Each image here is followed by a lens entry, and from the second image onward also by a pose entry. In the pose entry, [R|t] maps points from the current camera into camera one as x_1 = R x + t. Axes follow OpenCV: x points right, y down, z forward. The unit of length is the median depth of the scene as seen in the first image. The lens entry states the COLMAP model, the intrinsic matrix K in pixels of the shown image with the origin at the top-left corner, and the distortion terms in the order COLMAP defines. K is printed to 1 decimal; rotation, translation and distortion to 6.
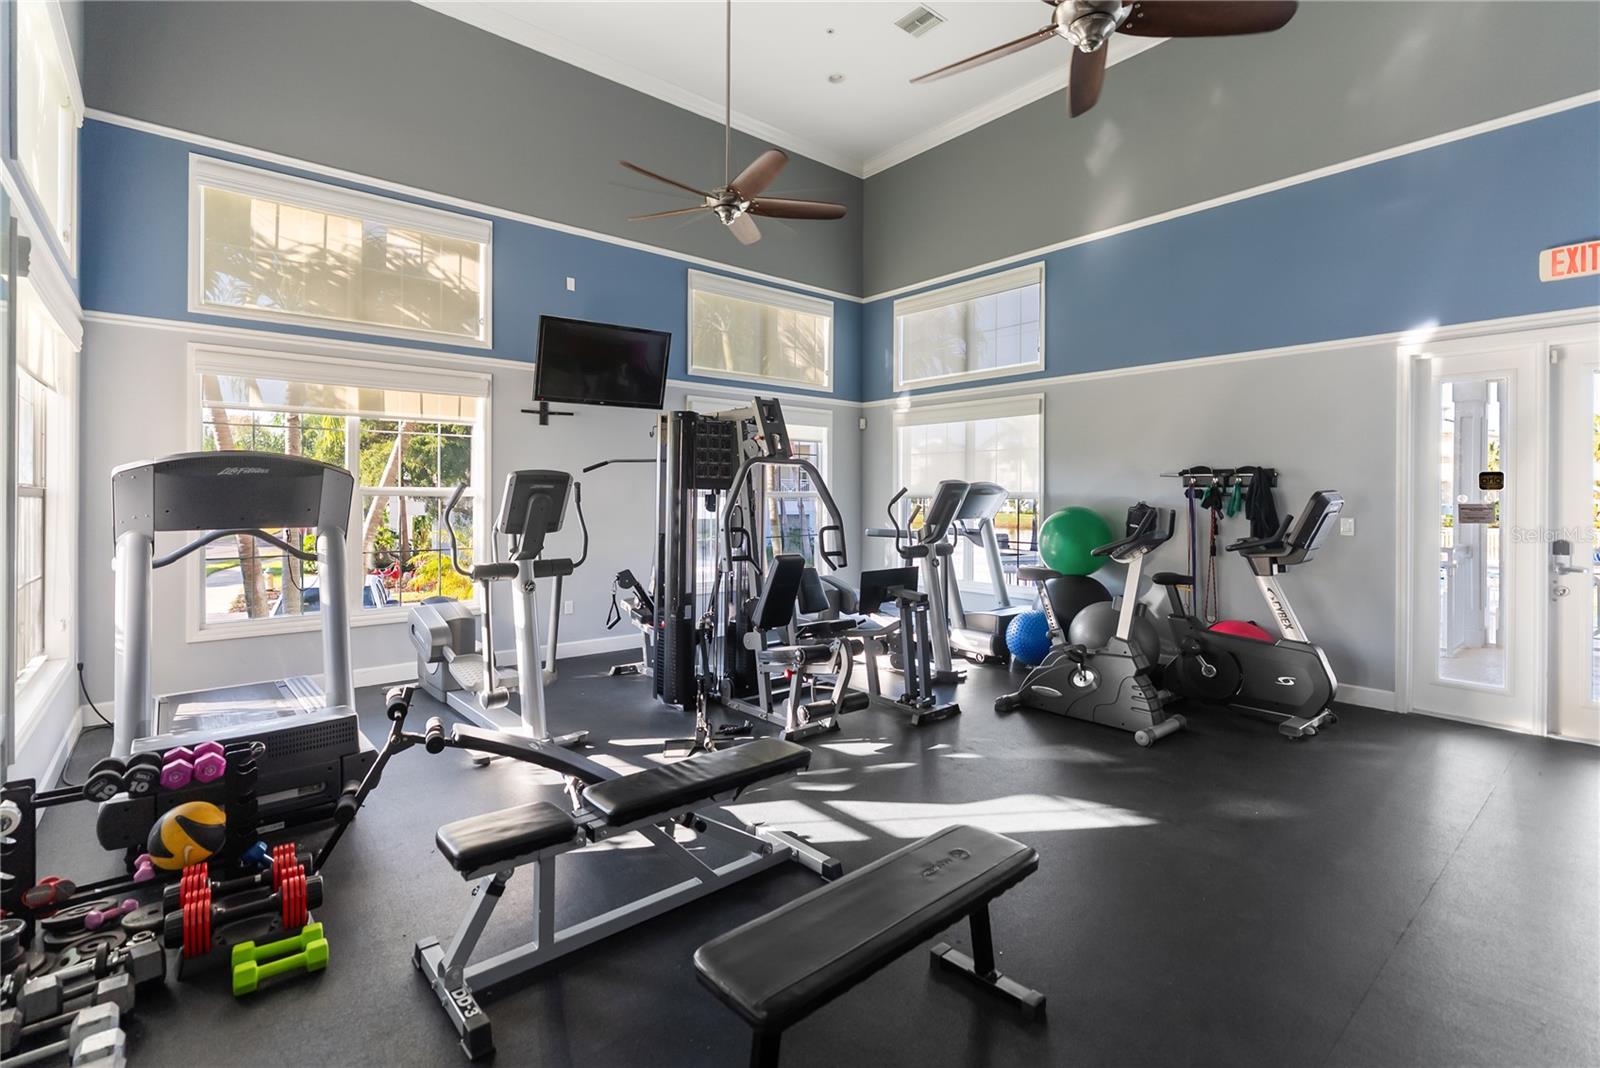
lens RADIAL K [[732.5, 0, 823.6], [0, 732.5, 489.2], [0, 0, 1]] dist [-0.000597, 0.000014]
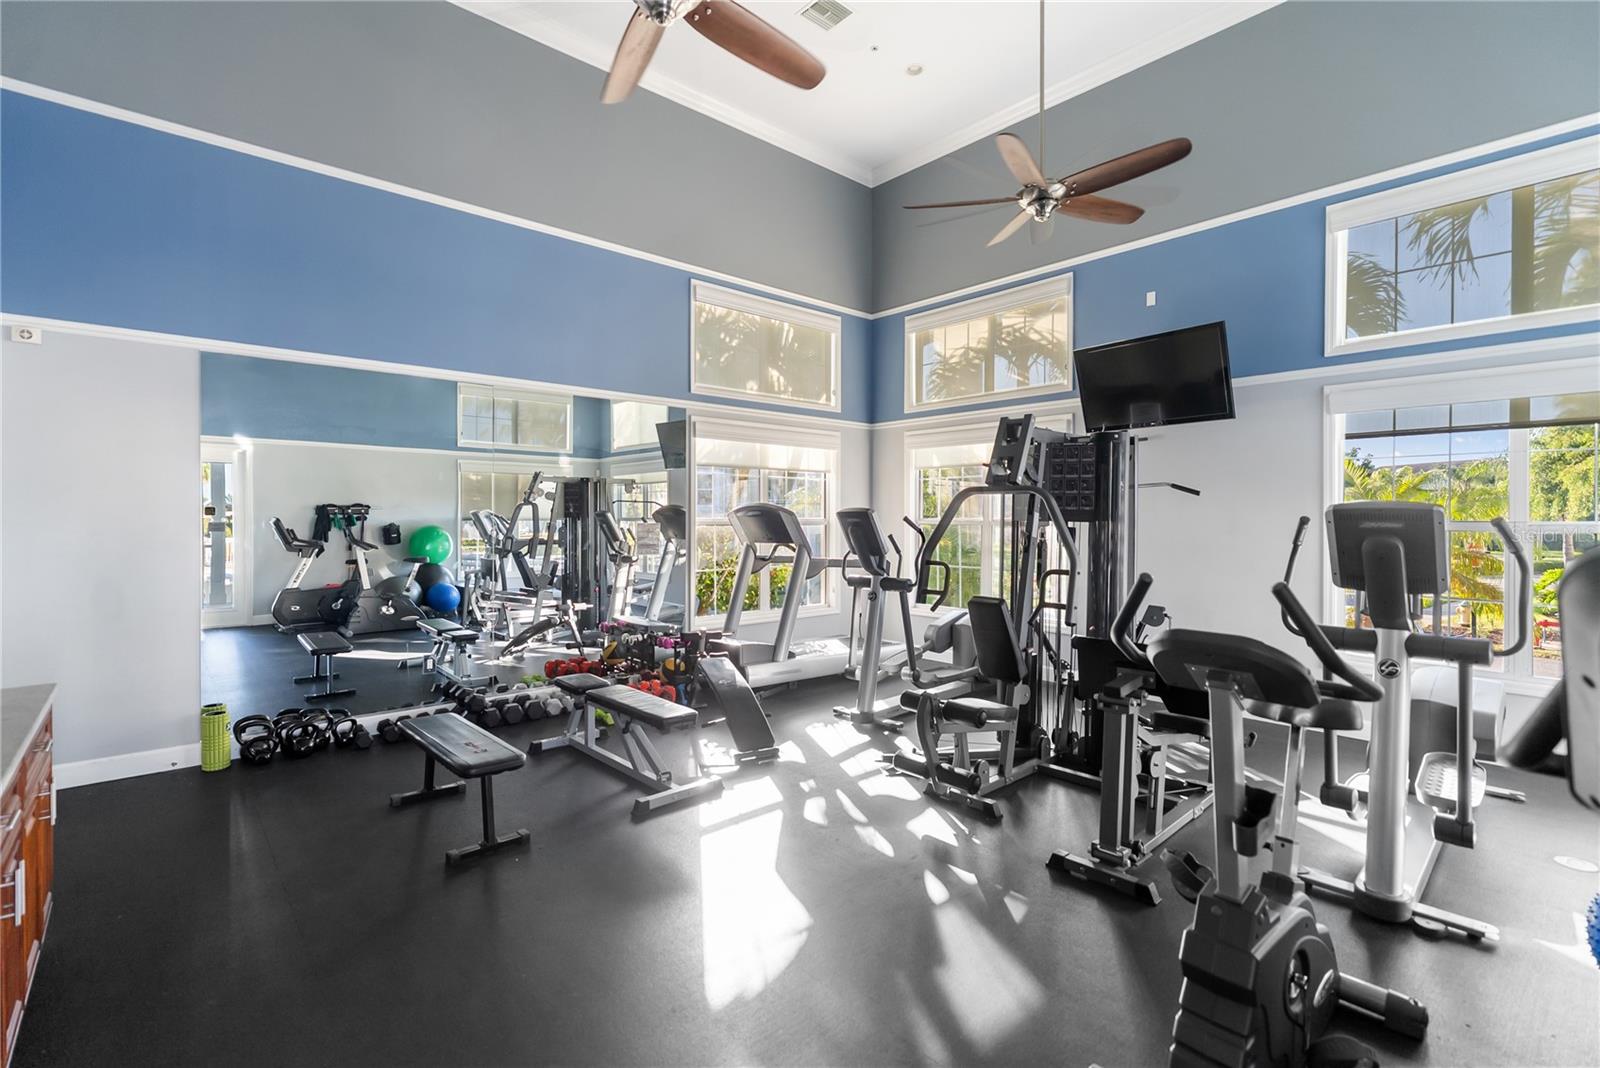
lens RADIAL K [[732.5, 0, 802.0], [0, 732.5, 531.8], [0, 0, 1]] dist [-0.000597, 0.000014]
pose [[0.011947, 0.014801, -0.999819, 0.715105], [0.000822, 0.999890, 0.014812, -0.000318], [0.999928, -0.000999, 0.011934, 0.678331]]
